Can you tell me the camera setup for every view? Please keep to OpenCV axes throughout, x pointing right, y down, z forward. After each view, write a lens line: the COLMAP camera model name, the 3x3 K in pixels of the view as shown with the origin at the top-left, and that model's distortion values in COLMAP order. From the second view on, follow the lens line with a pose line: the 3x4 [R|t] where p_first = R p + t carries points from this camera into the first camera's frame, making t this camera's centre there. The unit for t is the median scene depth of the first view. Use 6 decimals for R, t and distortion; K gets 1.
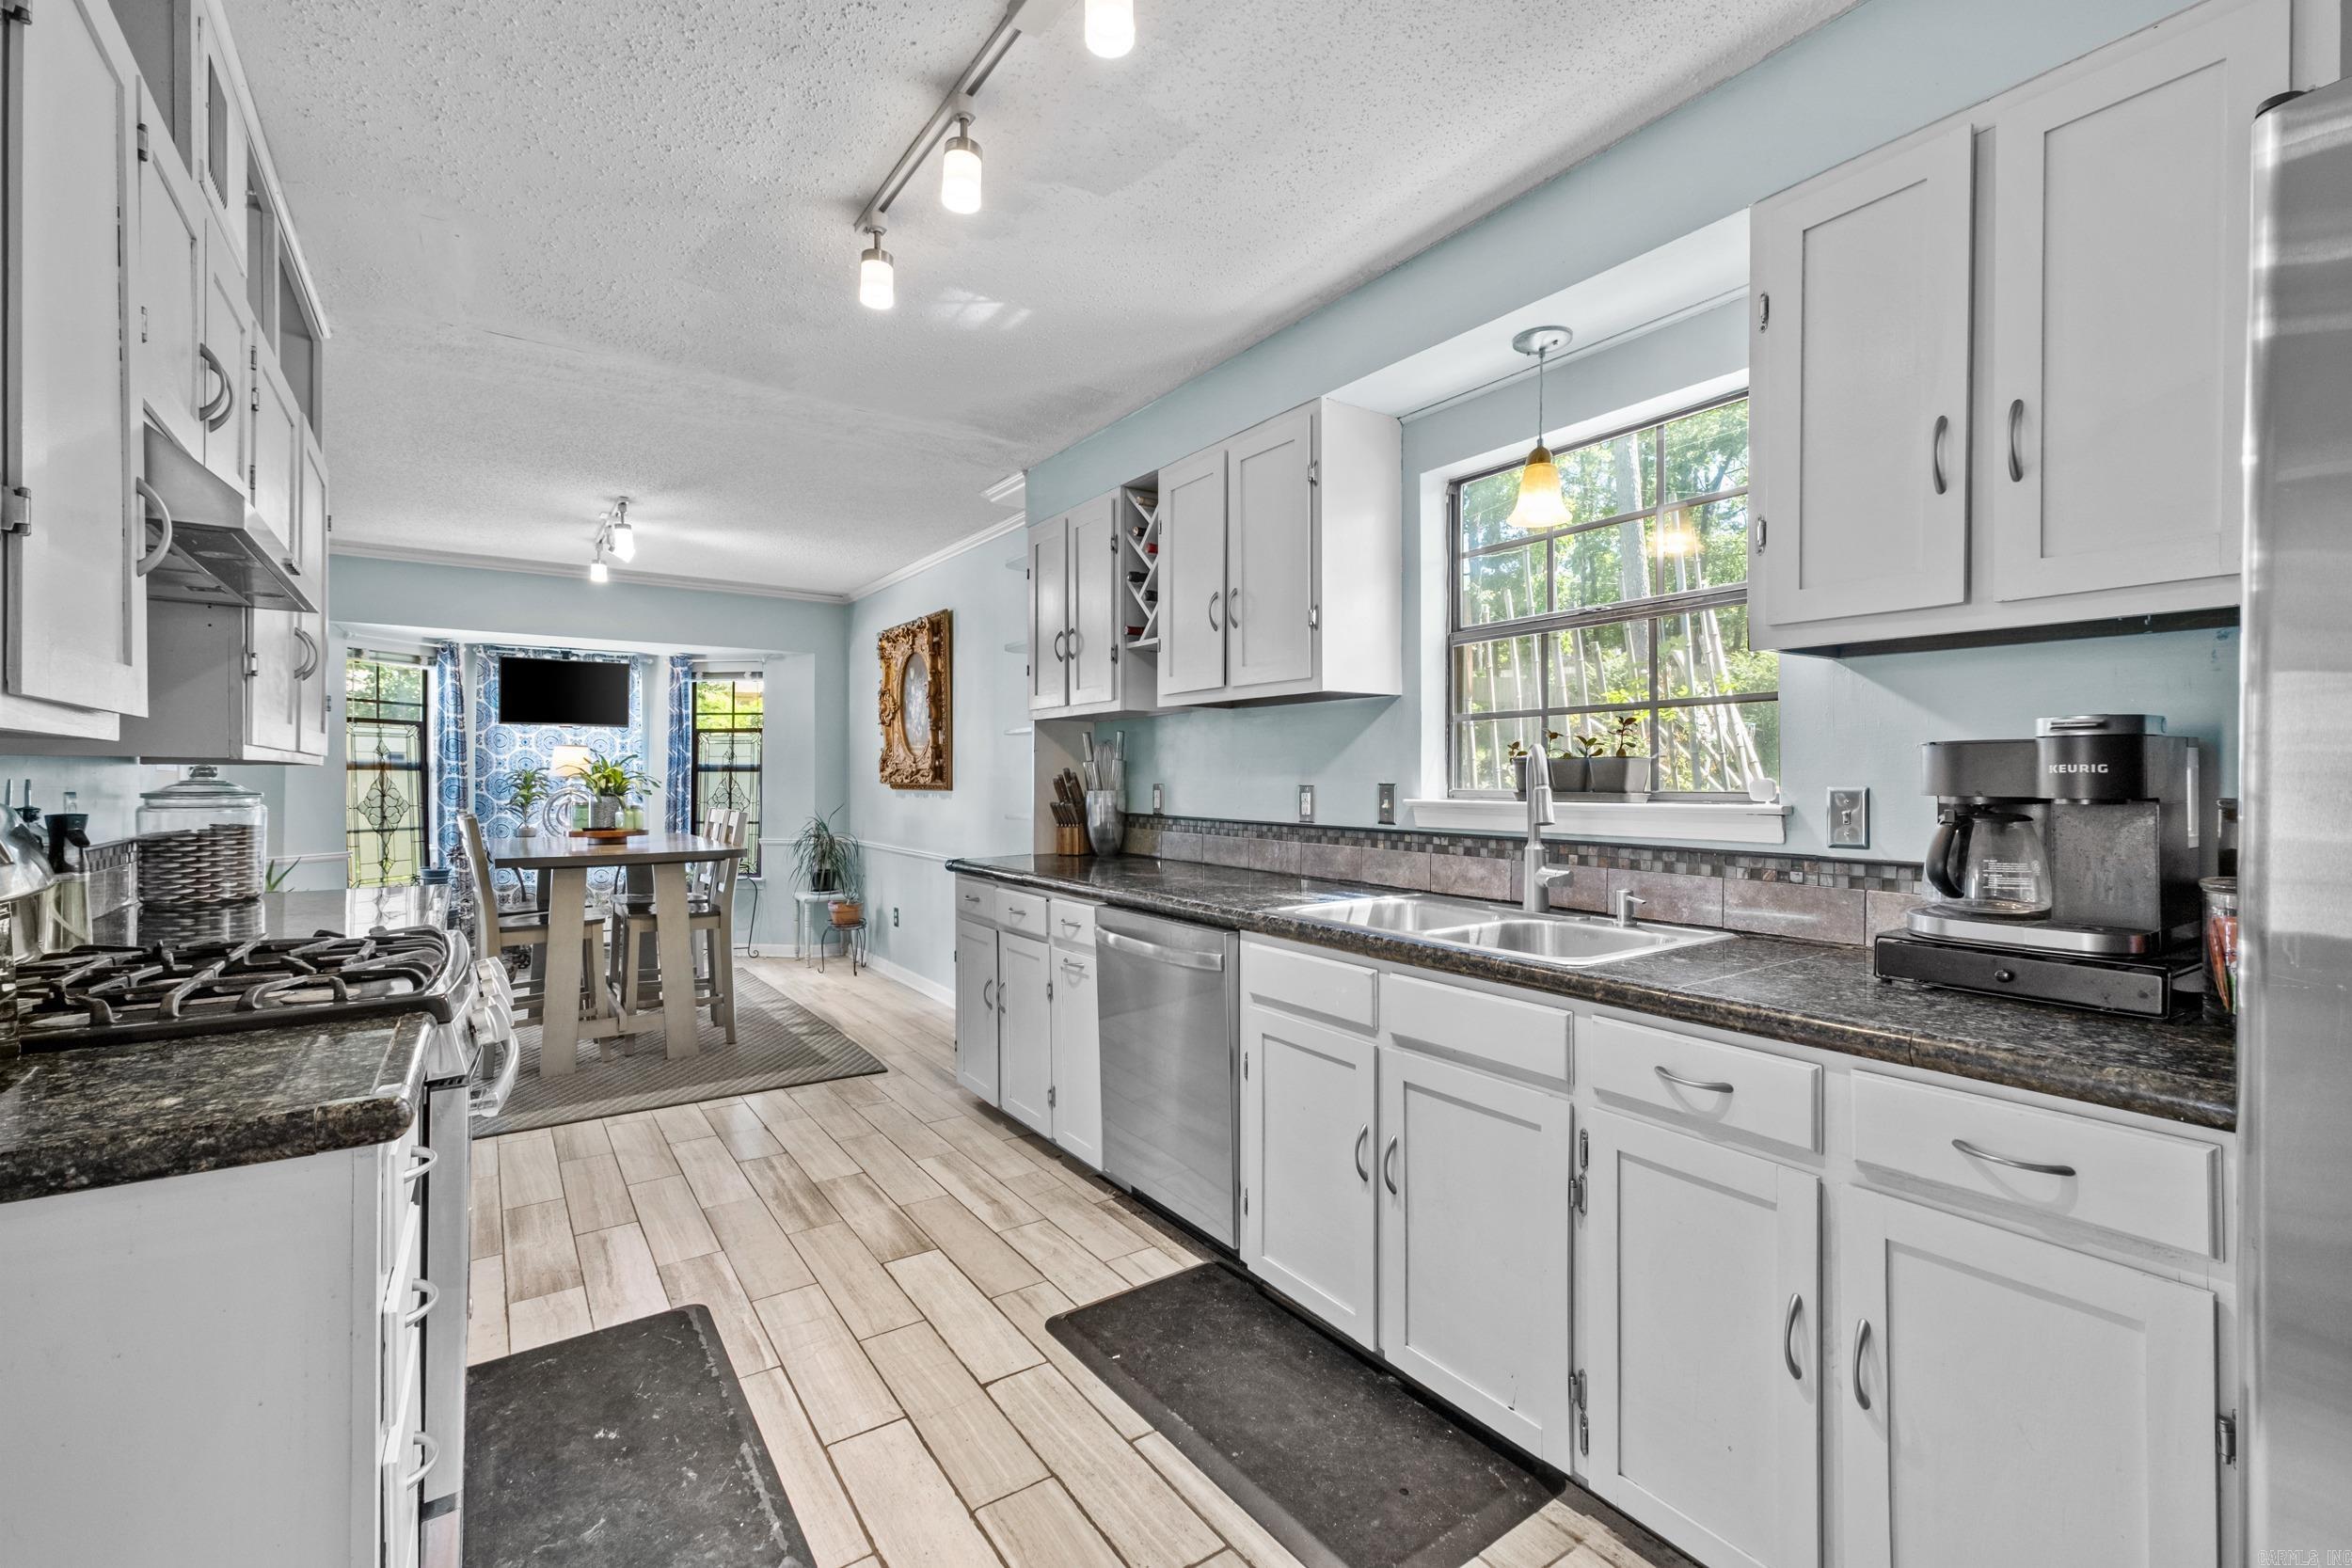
lens RADIAL K [[1021.1, 0, 1169.4], [0, 1021.1, 776.6], [0, 0, 1]] dist [0.001351, -0.000170]
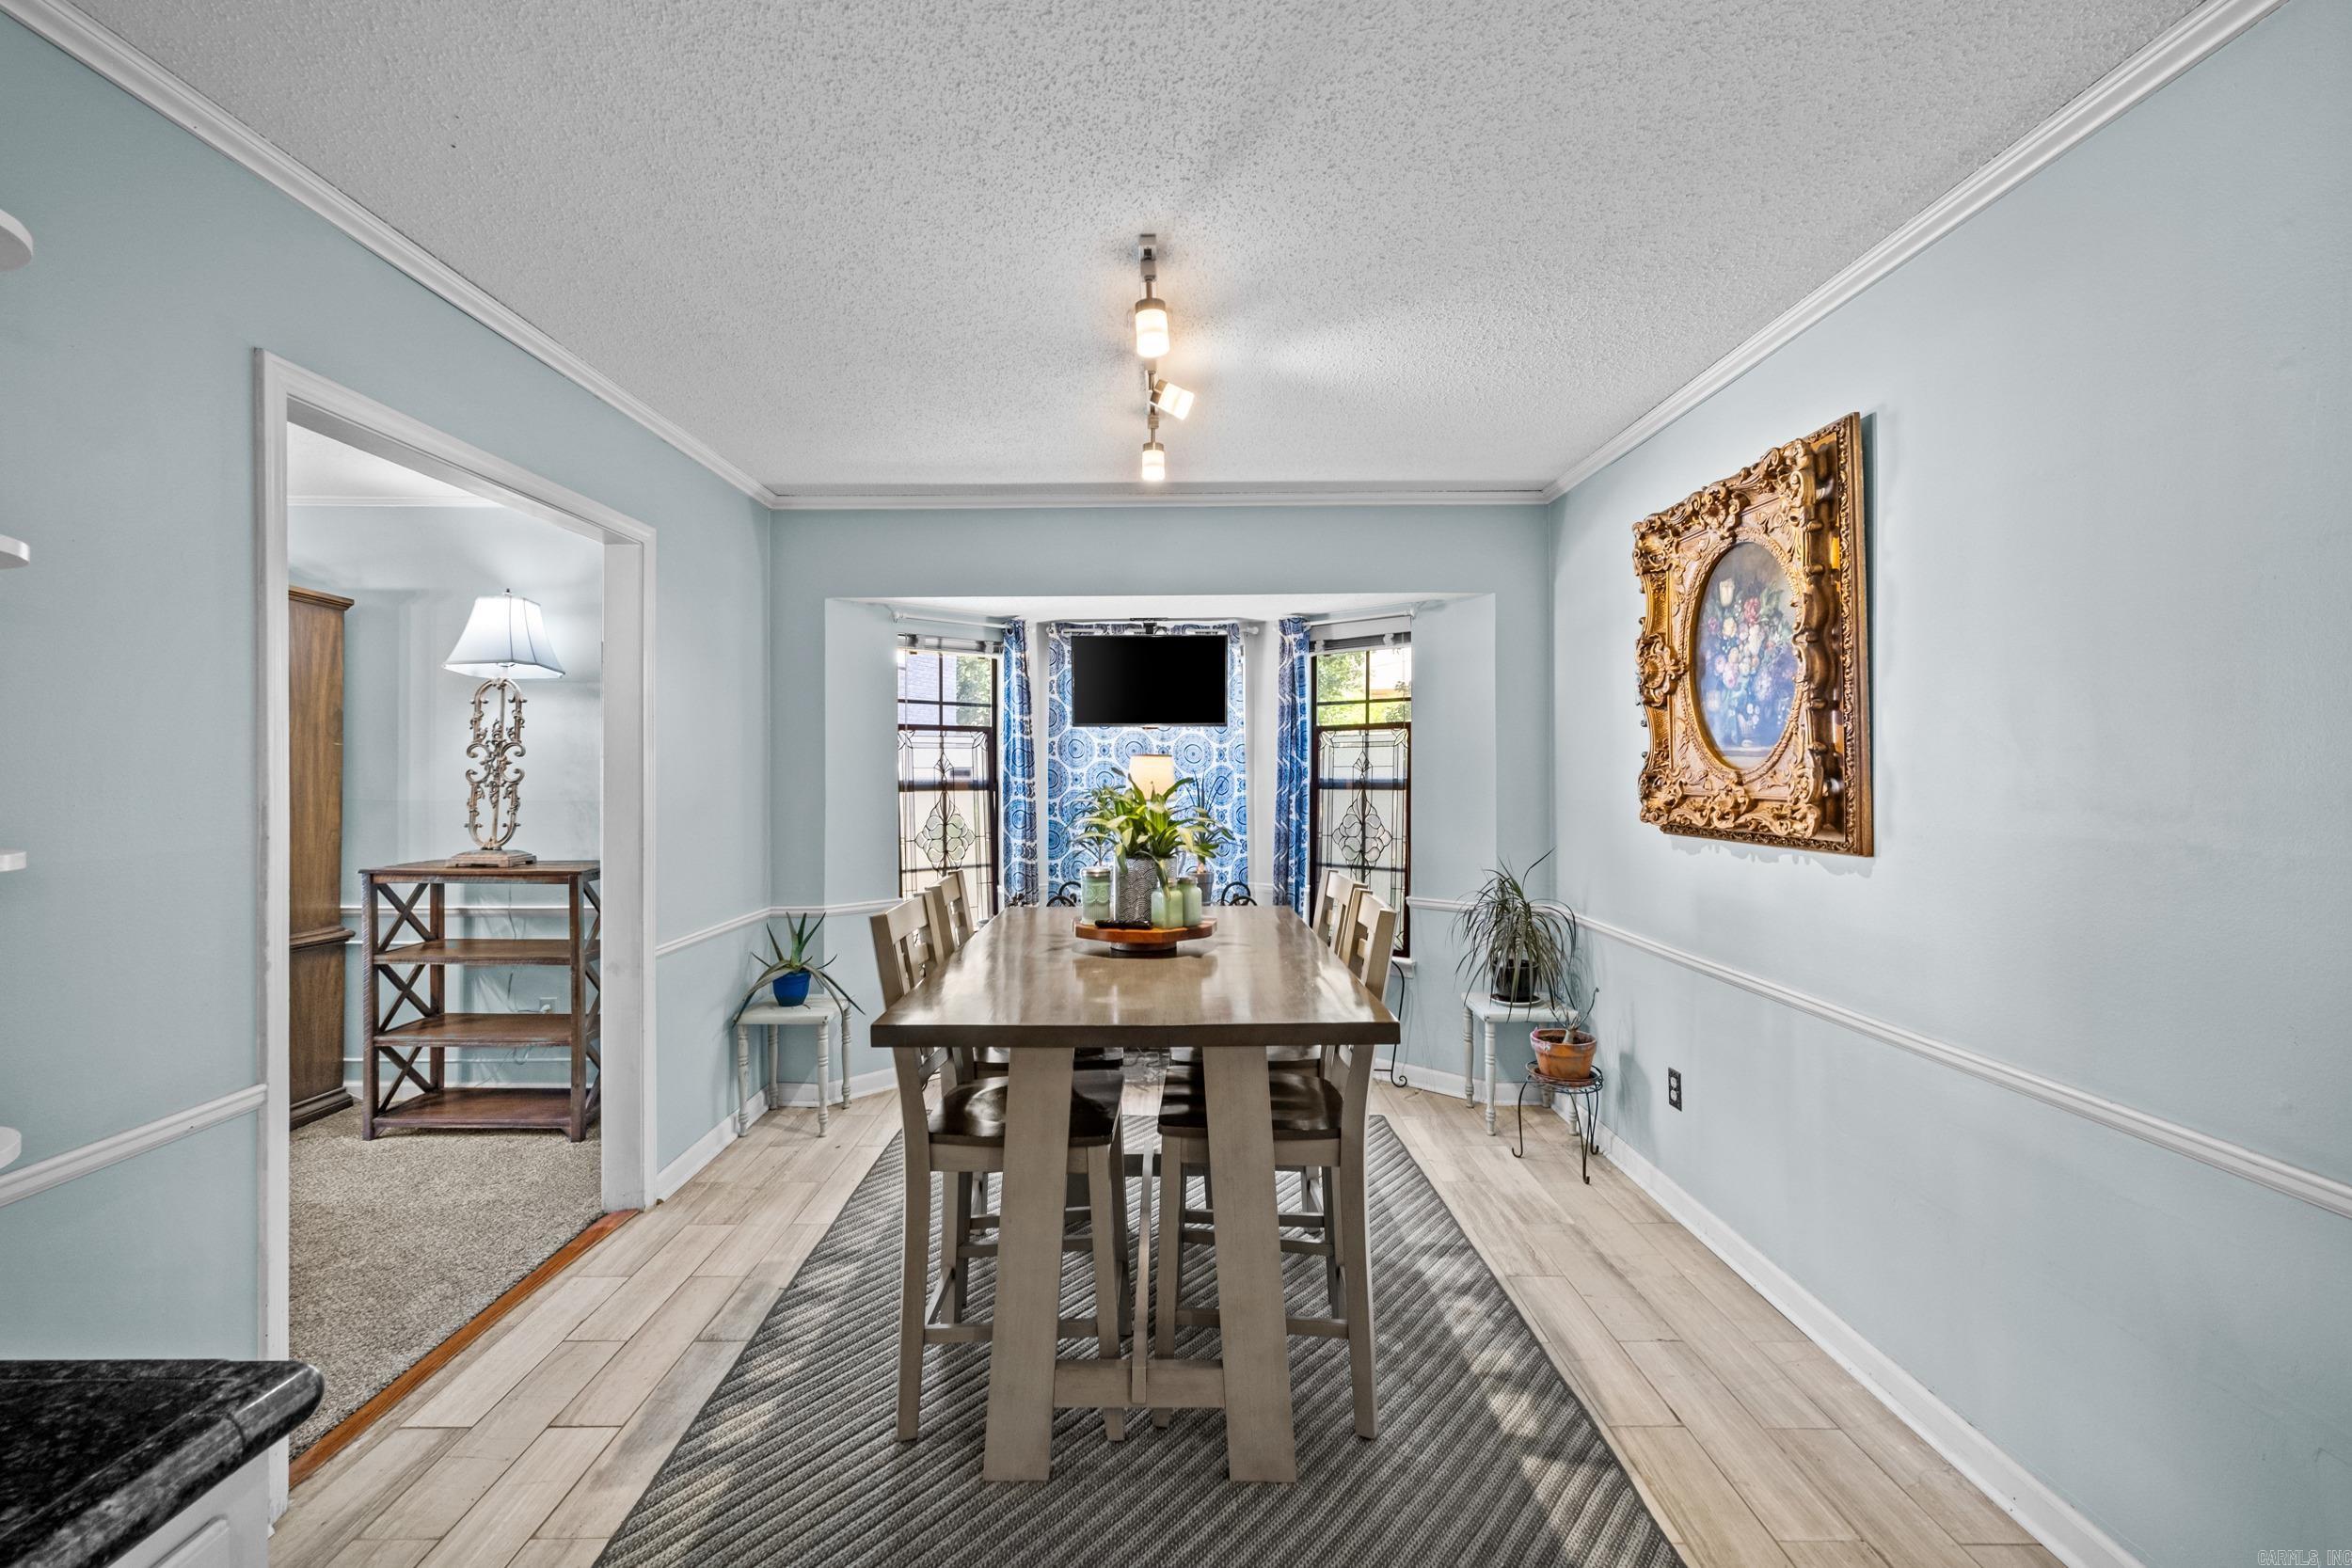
lens RADIAL K [[1021.1, 0, 1169.4], [0, 1021.1, 776.6], [0, 0, 1]] dist [0.001351, -0.000170]
pose [[0.827726, -0.002062, -0.561128, -0.186113], [0.005963, 0.999969, 0.005122, -0.019251], [0.561101, -0.007586, 0.827713, 0.436236]]
